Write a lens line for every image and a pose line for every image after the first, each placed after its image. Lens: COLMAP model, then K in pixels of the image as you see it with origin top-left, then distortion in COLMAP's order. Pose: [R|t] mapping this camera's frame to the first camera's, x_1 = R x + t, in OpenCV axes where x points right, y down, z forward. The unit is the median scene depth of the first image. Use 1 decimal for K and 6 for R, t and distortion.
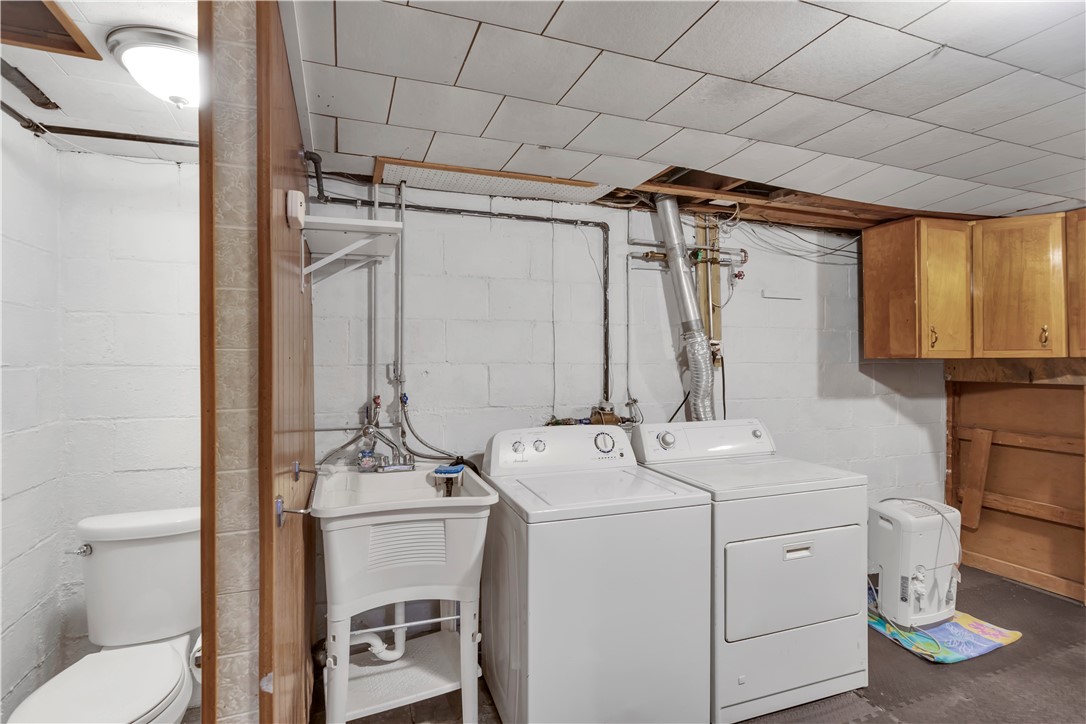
lens RADIAL K [[530.6, 0, 543.0], [0, 530.6, 362.0], [0, 0, 1]] dist [0.003134, 0.001105]
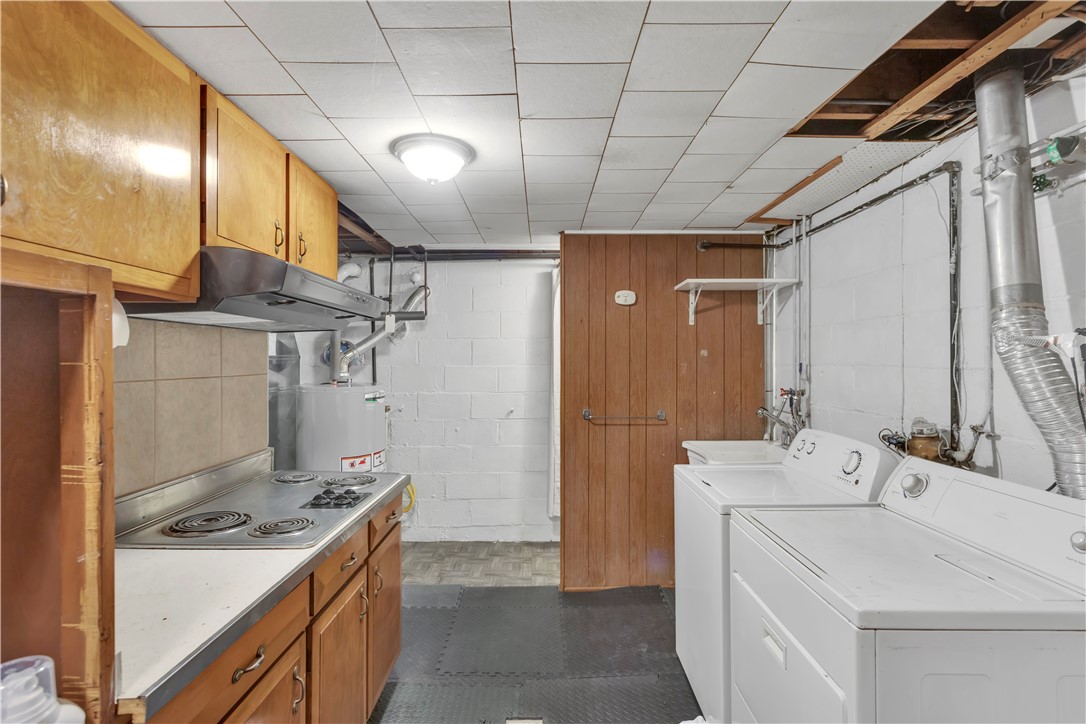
lens RADIAL K [[520.6, 0, 547.2], [0, 520.6, 360.7], [0, 0, 1]] dist [0.003458, 0.001201]
pose [[-0.349559, 0.005990, -0.936895, 0.997253], [-0.000900, 0.999977, 0.006729, -0.011108], [0.936914, 0.003196, -0.349545, 0.803074]]
